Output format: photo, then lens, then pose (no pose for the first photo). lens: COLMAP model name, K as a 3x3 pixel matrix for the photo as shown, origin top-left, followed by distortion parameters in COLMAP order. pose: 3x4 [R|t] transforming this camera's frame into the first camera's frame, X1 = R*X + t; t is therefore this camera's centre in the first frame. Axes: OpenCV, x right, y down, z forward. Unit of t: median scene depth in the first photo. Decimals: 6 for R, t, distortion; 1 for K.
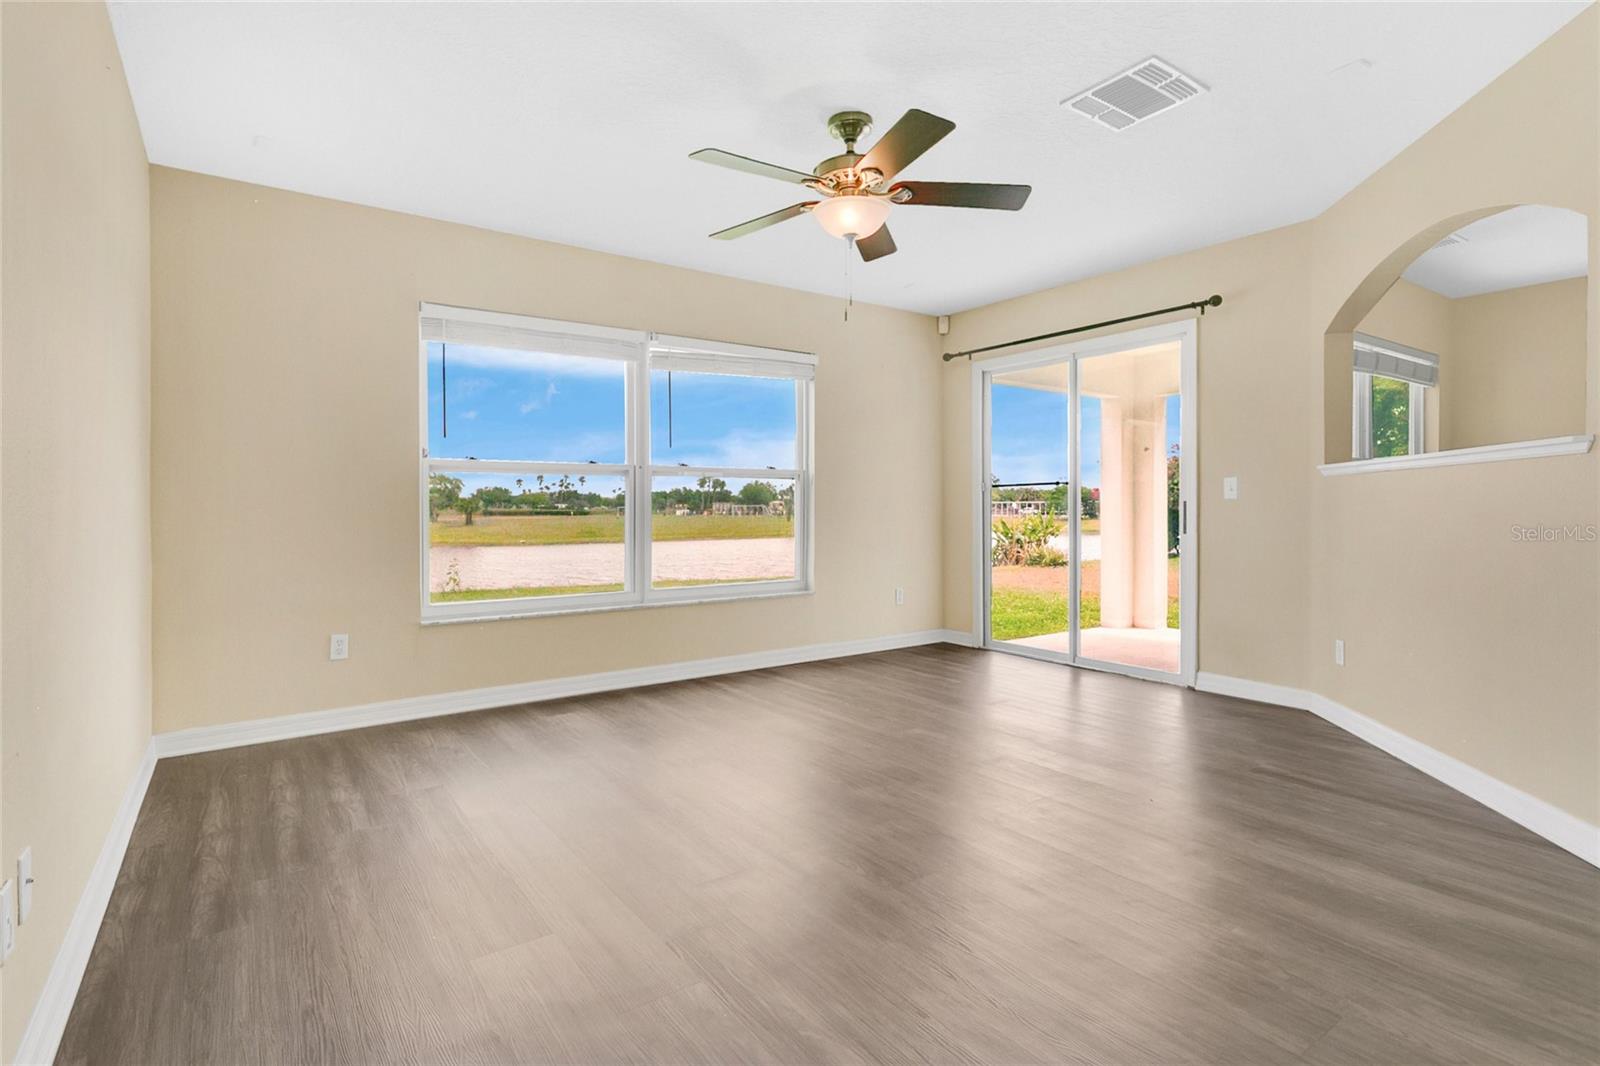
lens RADIAL K [[791.1, 0, 801.4], [0, 791.1, 527.1], [0, 0, 1]] dist [-0.001277, 0.000257]
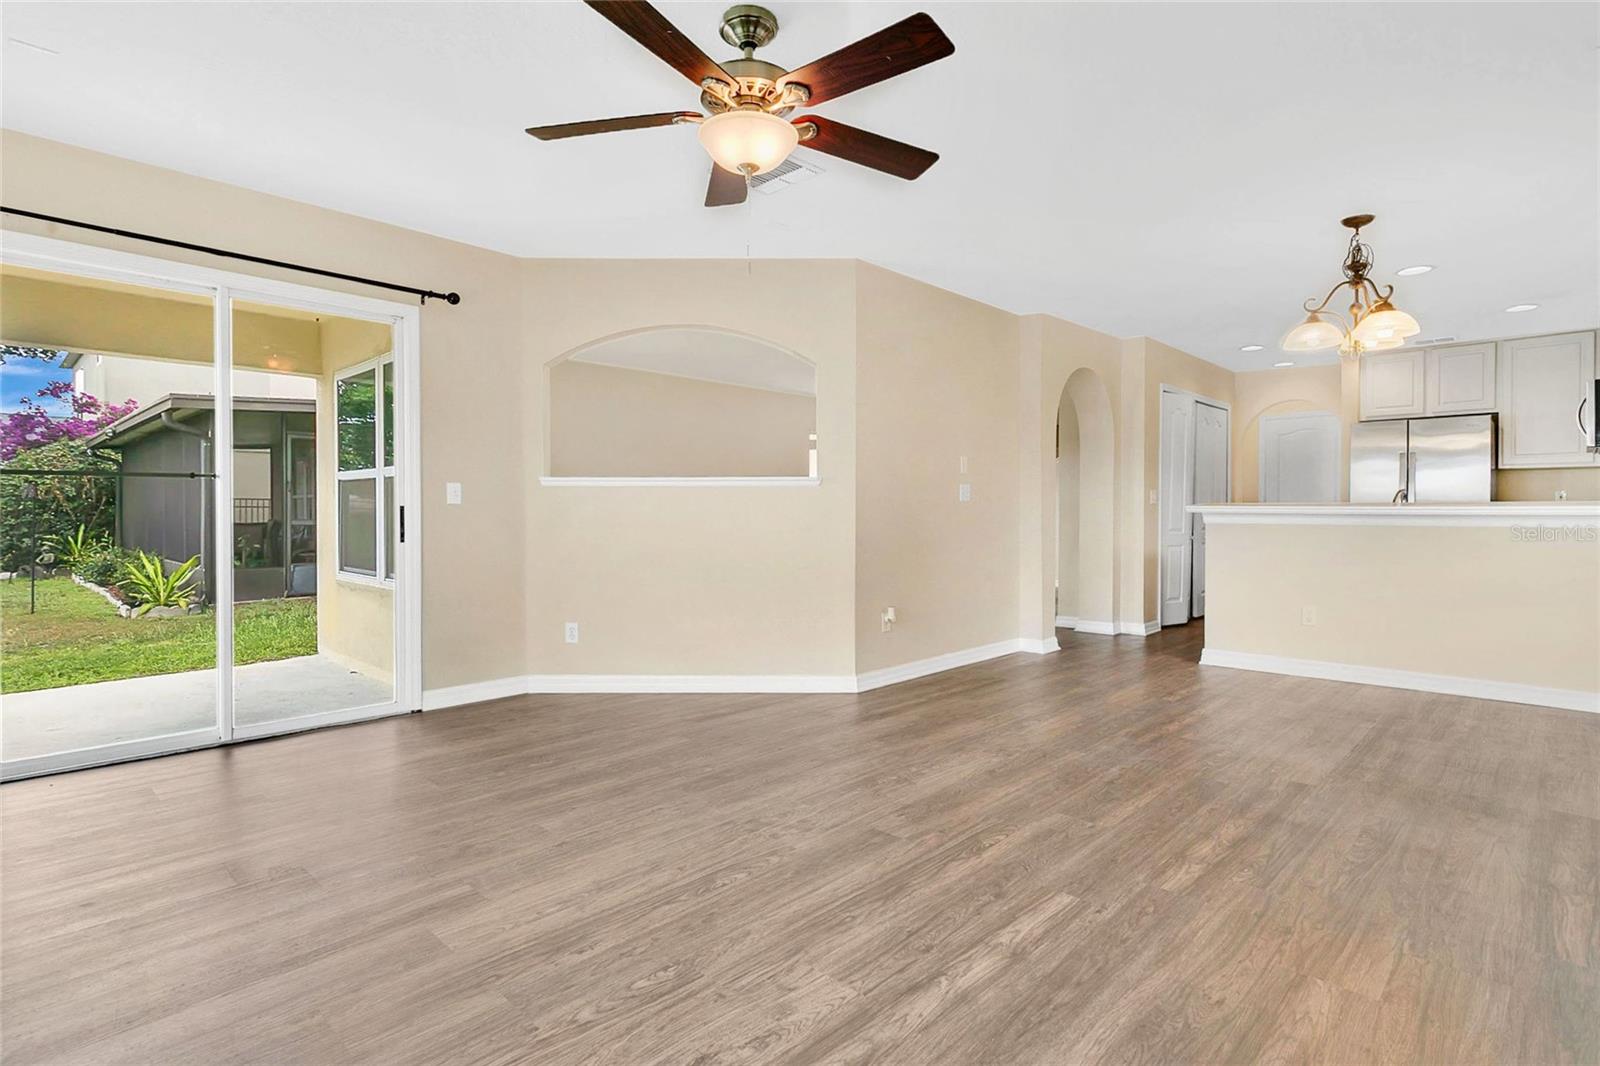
lens RADIAL K [[791.1, 0, 801.4], [0, 791.1, 527.1], [0, 0, 1]] dist [-0.001277, 0.000257]
pose [[-0.170016, -0.012958, 0.985356, -0.509998], [0.017346, 0.999719, 0.016140, -0.016298], [-0.985289, 0.019836, -0.169744, 0.768789]]
